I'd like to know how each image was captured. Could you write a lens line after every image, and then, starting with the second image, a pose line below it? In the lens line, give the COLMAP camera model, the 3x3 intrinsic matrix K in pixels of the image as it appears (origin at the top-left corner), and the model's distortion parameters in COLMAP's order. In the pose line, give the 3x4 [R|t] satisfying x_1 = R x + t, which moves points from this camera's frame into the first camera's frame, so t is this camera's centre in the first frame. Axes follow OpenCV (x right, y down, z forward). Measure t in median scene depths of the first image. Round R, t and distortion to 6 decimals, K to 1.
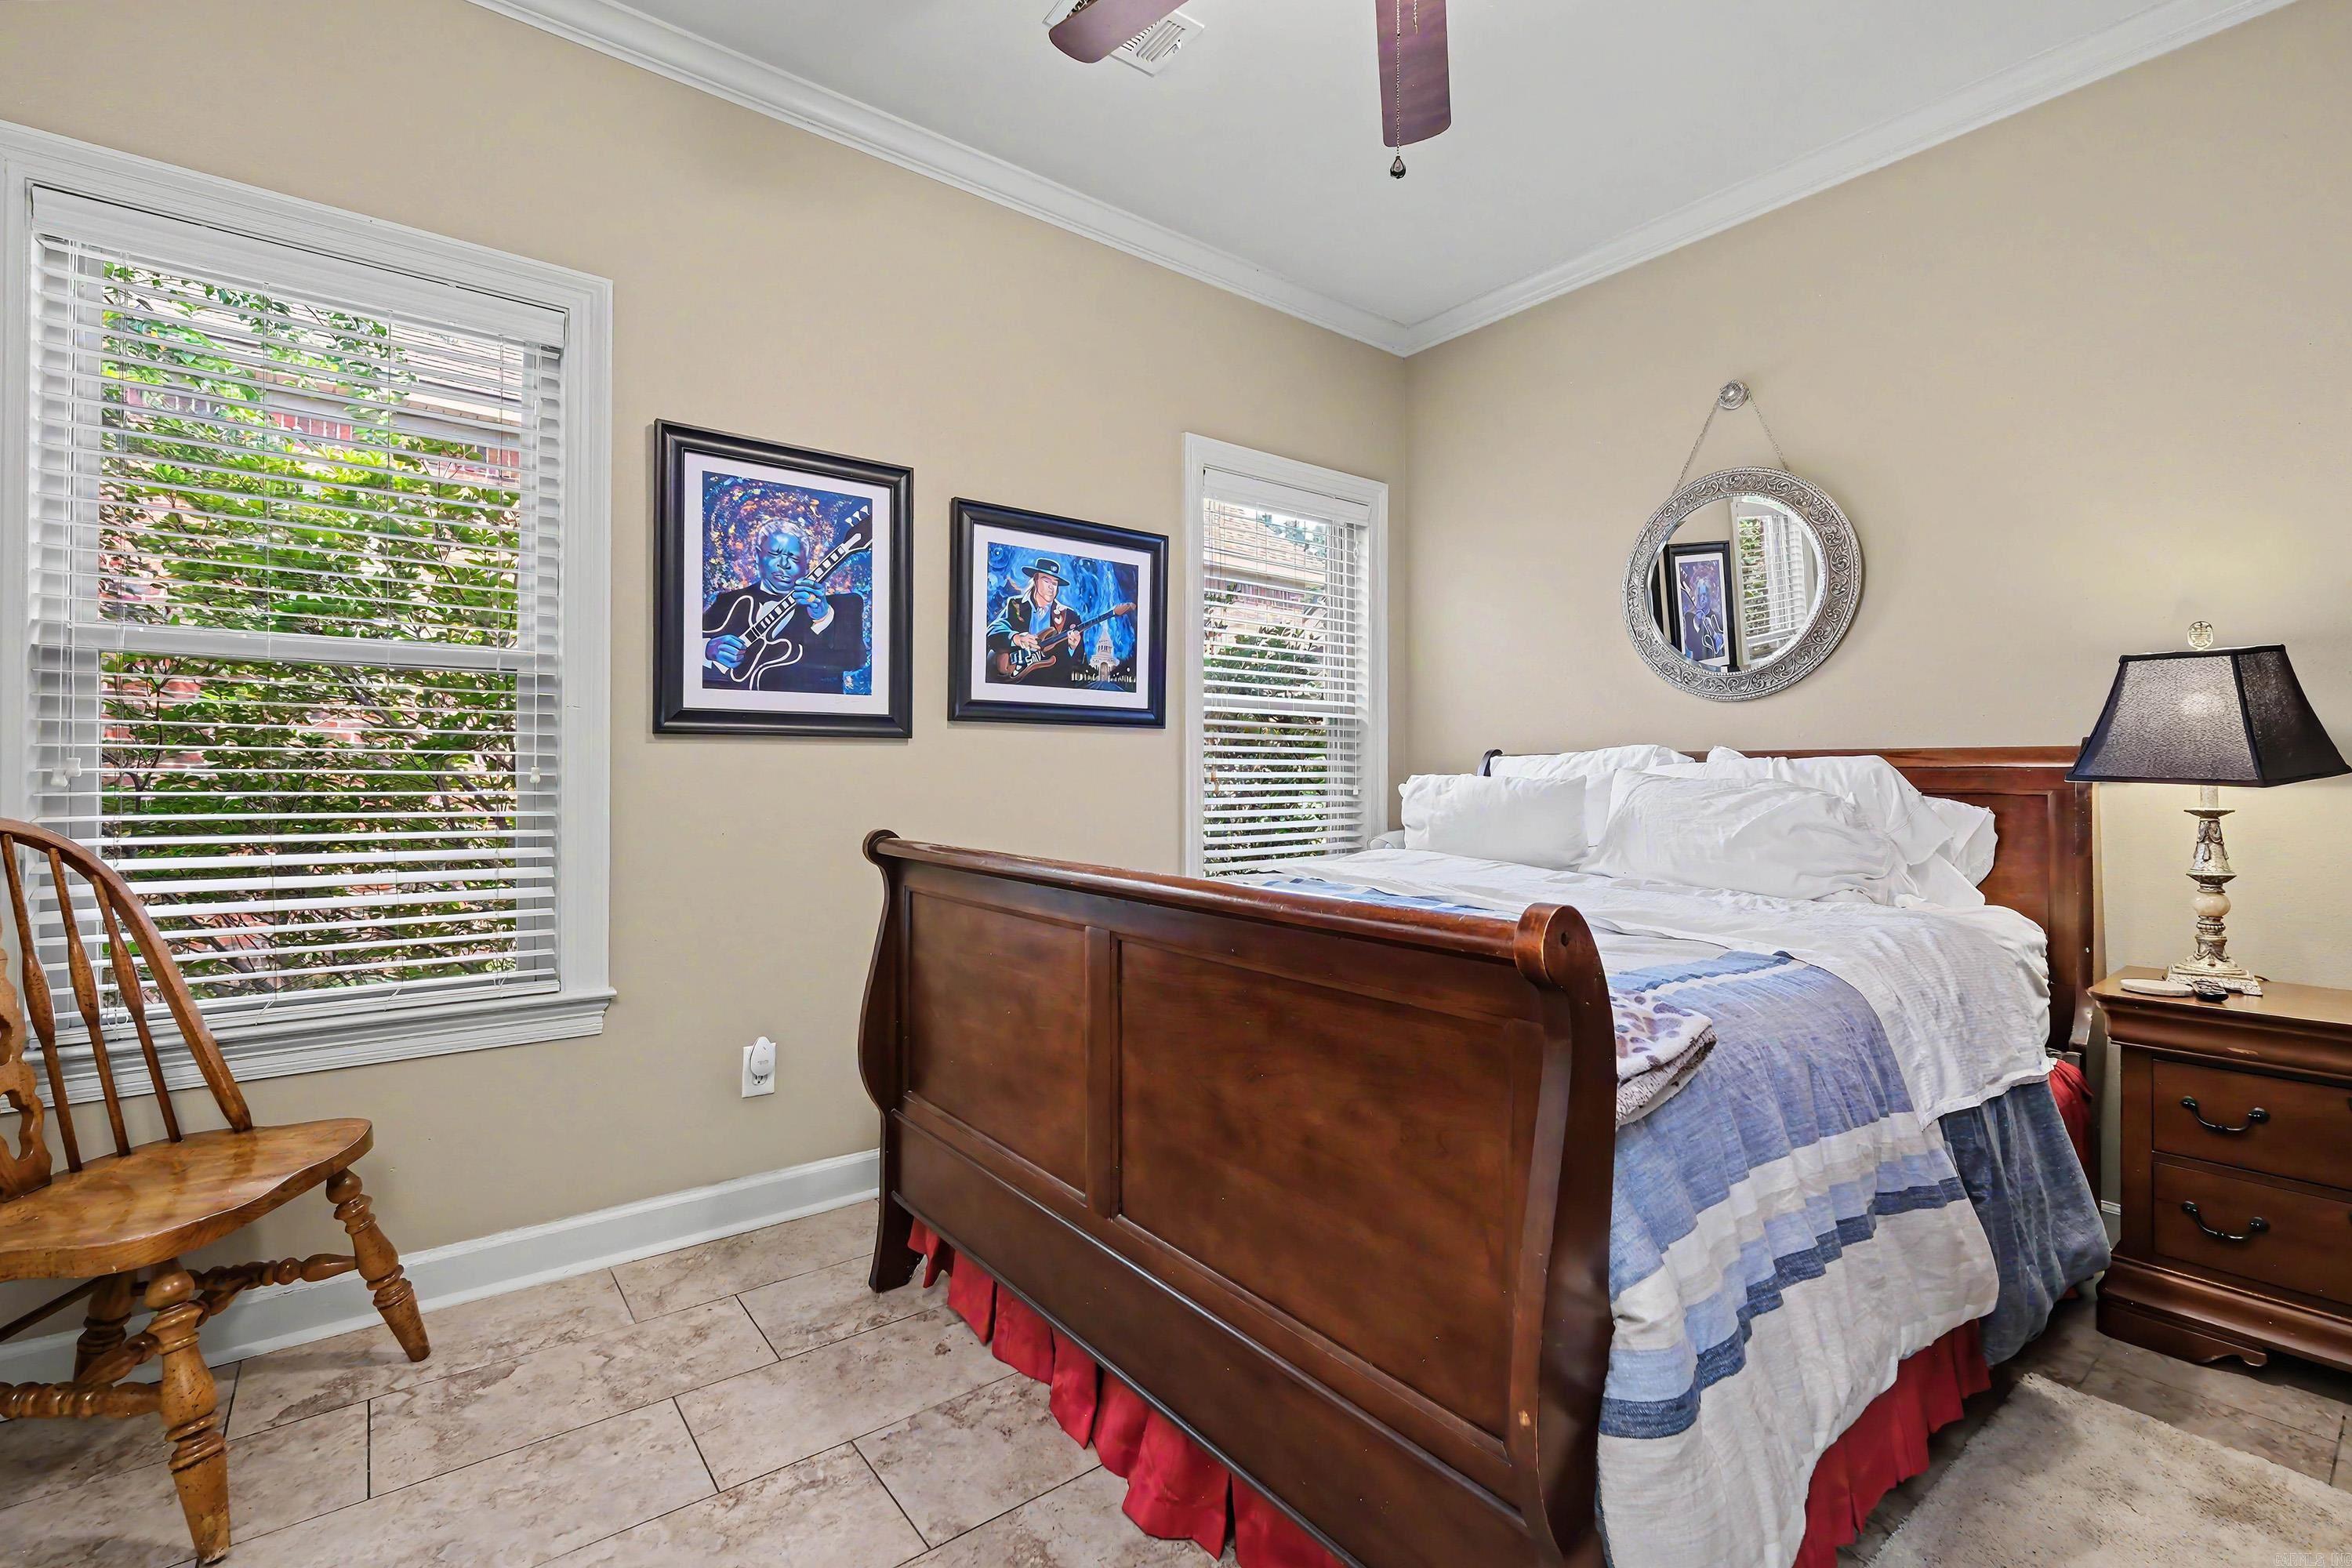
lens RADIAL K [[1026.5, 0, 1182.4], [0, 1026.5, 764.4], [0, 0, 1]] dist [-0.004873, 0.000401]
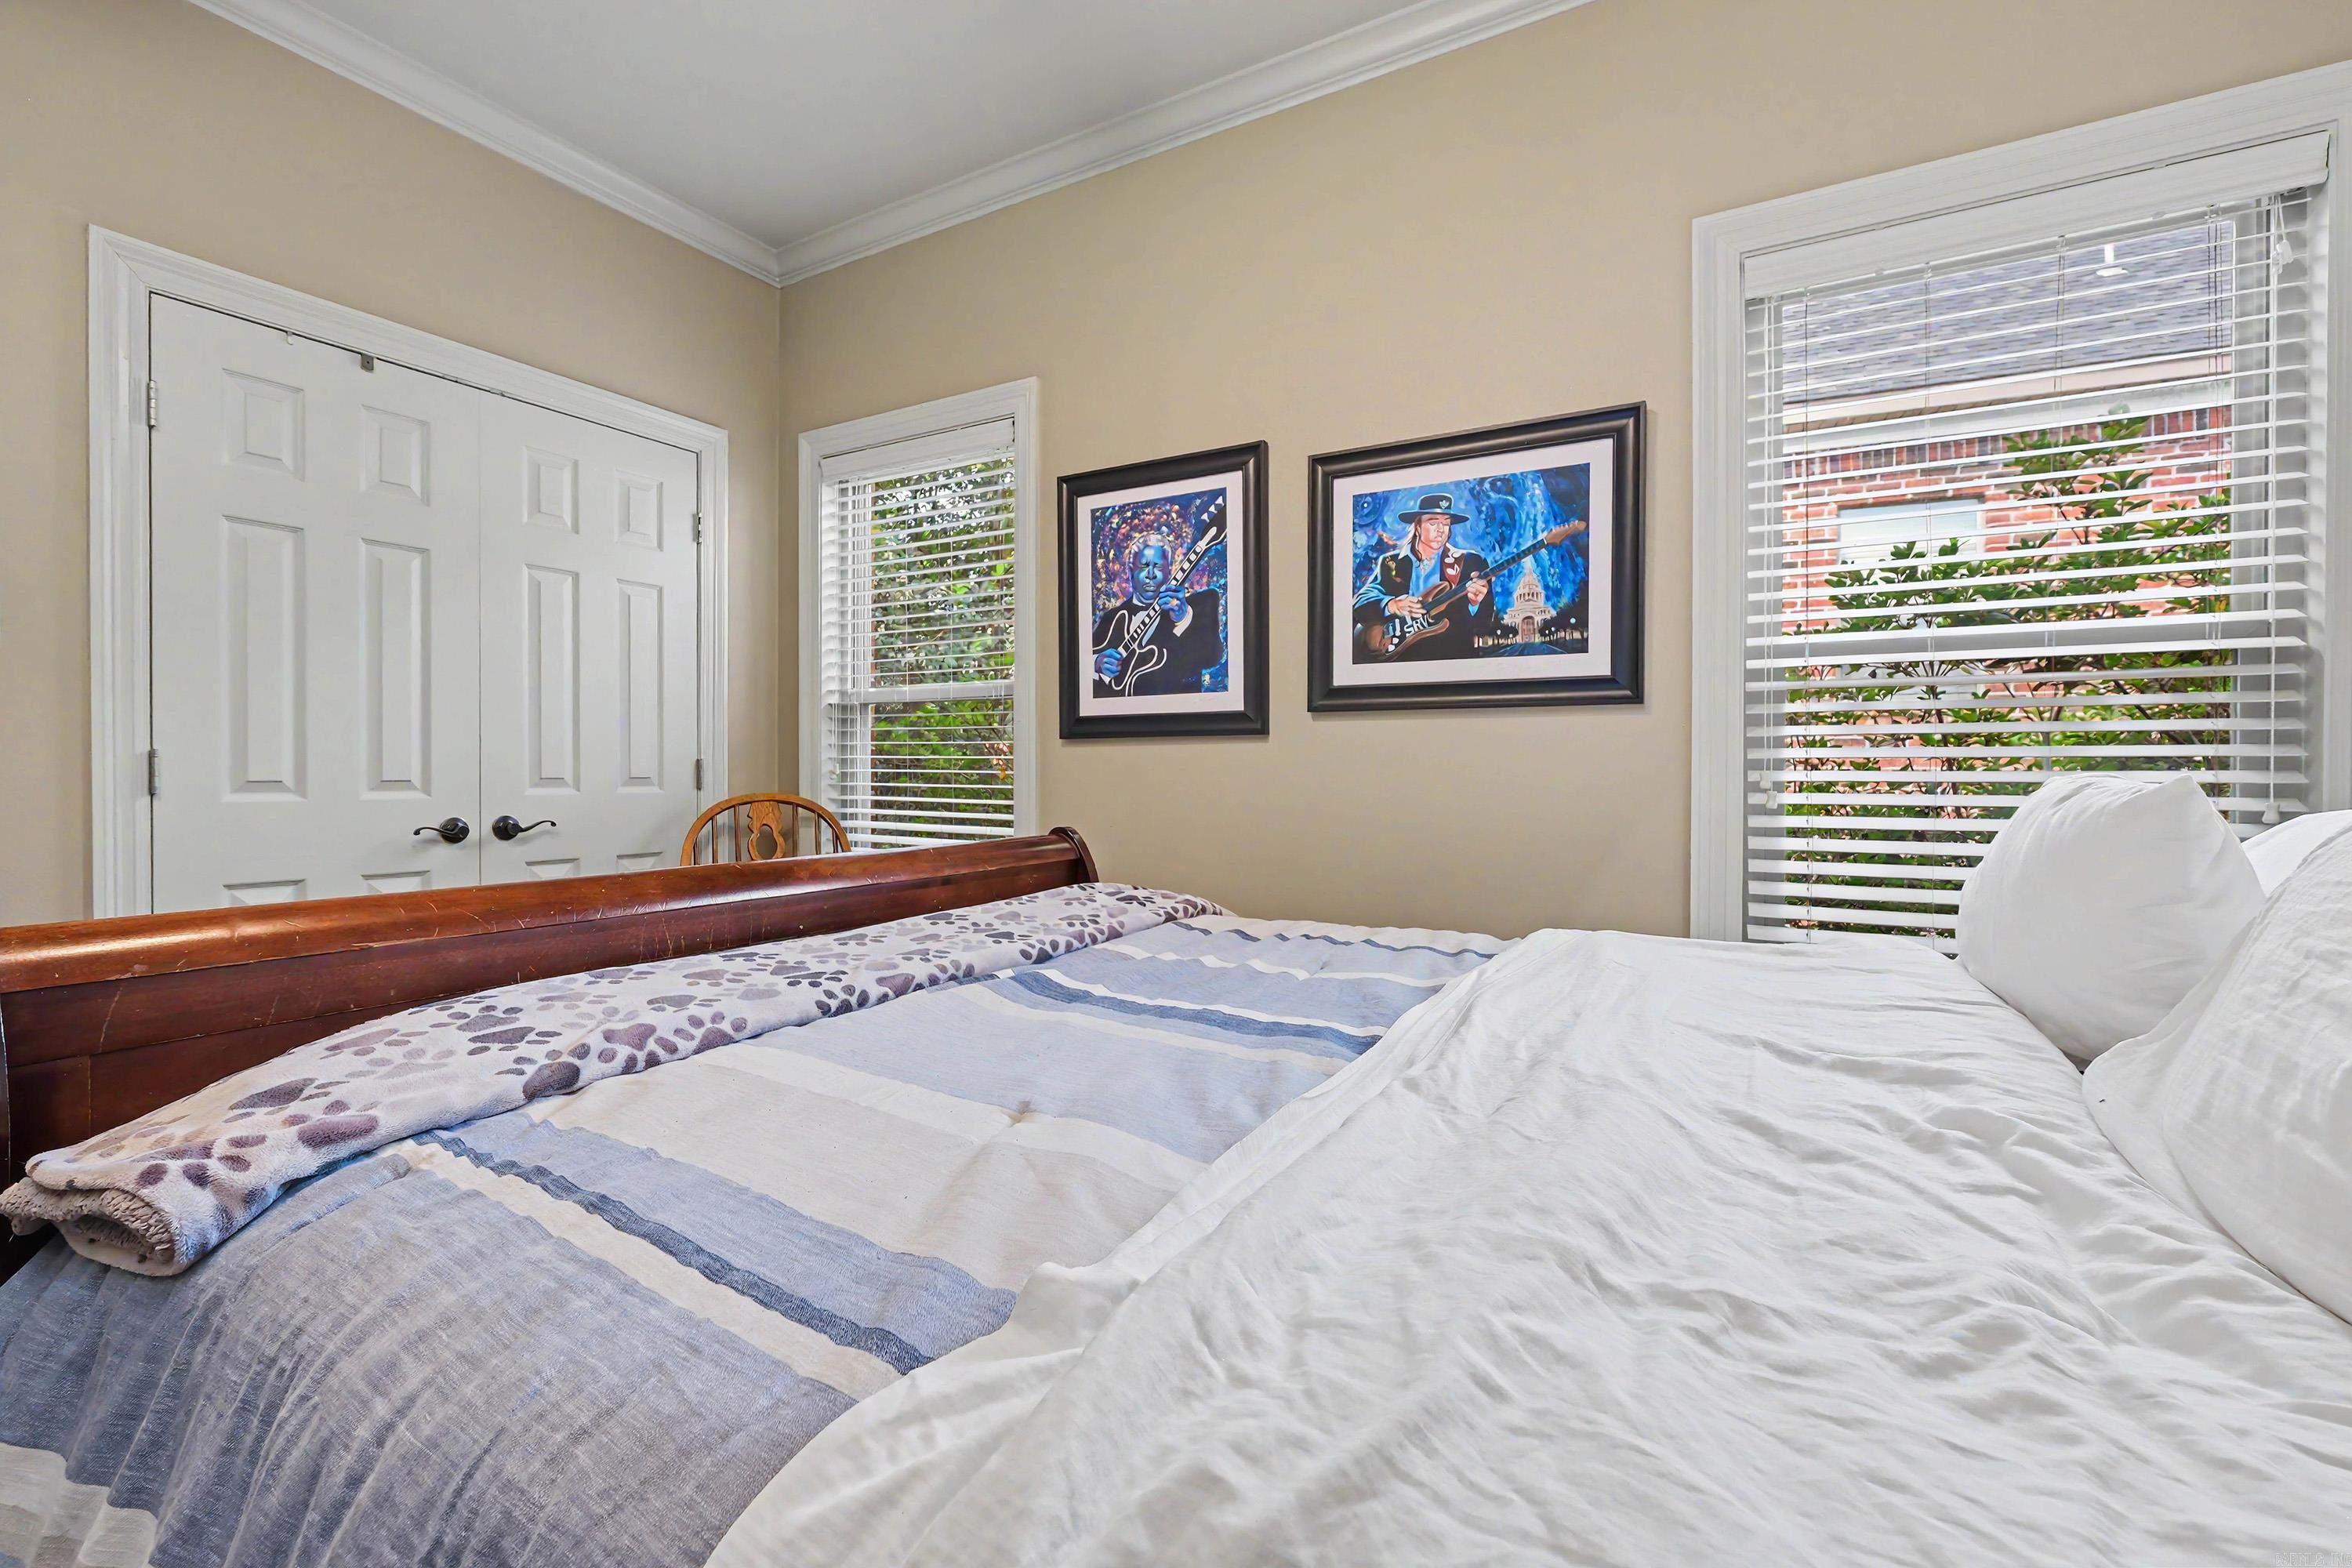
lens RADIAL K [[1026.5, 0, 1164.6], [0, 1026.5, 794.6], [0, 0, 1]] dist [-0.004873, 0.000401]
pose [[0.357022, 0.006154, -0.934076, 0.544277], [-0.007593, 0.999964, 0.003686, 0.024924], [0.934065, 0.005776, 0.357056, 0.568458]]
